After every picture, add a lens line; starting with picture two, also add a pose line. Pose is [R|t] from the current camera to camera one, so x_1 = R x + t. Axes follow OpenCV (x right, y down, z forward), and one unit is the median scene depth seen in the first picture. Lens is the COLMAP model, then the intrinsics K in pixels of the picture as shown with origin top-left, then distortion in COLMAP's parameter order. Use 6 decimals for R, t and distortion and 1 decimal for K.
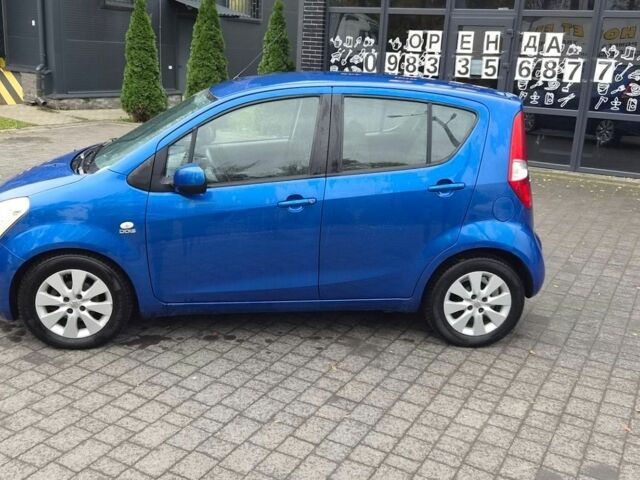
lens RADIAL K [[709.3, 0, 330.9], [0, 709.3, 217.1], [0, 0, 1]] dist [0.059091, -0.028755]
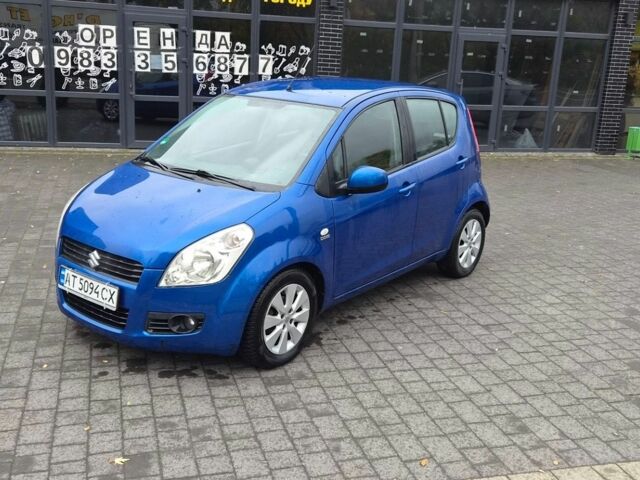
lens RADIAL K [[669.5, 0, 307.2], [0, 669.5, 239.0], [0, 0, 1]] dist [0.112133, -0.130480]
pose [[0.705668, -0.201127, 0.679397, -0.404025], [0.151670, 0.979518, 0.132440, -0.050977], [-0.692119, 0.009585, 0.721719, 0.108229]]
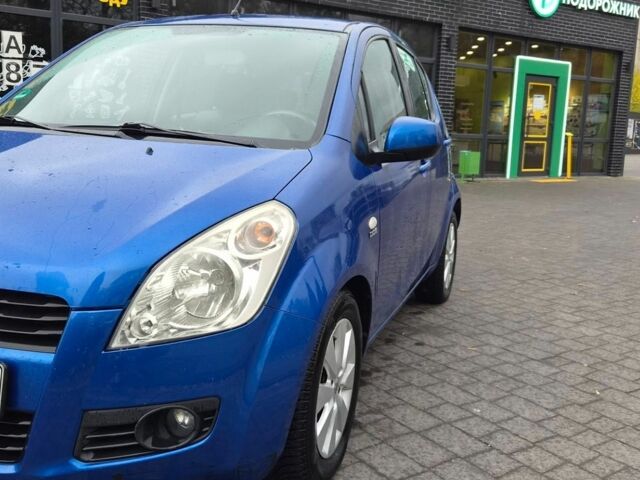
lens RADIAL K [[669.5, 0, 307.2], [0, 669.5, 239.0], [0, 0, 1]] dist [0.112133, -0.130480]
pose [[0.424020, -0.177617, 0.888065, -0.334203], [0.189428, 0.976284, 0.104817, -0.022352], [-0.885621, 0.123780, 0.447609, 0.315737]]
